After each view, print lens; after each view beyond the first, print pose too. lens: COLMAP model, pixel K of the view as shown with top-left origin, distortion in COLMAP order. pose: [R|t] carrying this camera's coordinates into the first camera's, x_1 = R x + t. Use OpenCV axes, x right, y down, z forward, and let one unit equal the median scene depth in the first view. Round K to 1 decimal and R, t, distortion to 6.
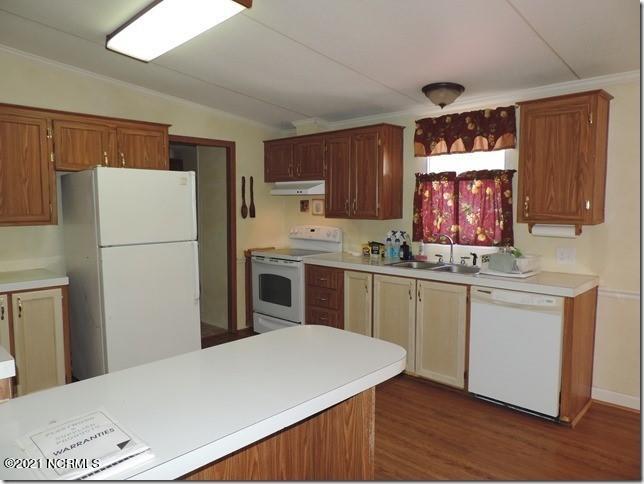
lens RADIAL K [[457.7, 0, 320.8], [0, 457.7, 243.1], [0, 0, 1]] dist [-0.001603, -0.004296]
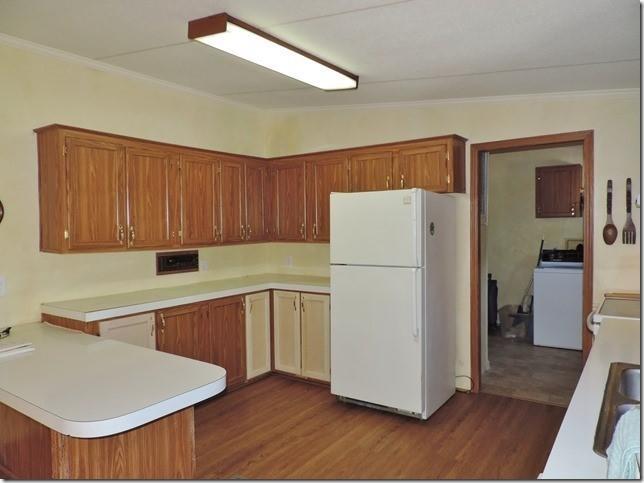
lens RADIAL K [[457.7, 0, 319.5], [0, 457.7, 242.7], [0, 0, 1]] dist [-0.001603, -0.004296]
pose [[0.159484, 0.036716, -0.986518, 0.542217], [-0.070218, 0.997199, 0.025762, -0.061065], [0.984700, 0.065163, 0.161615, 0.669358]]
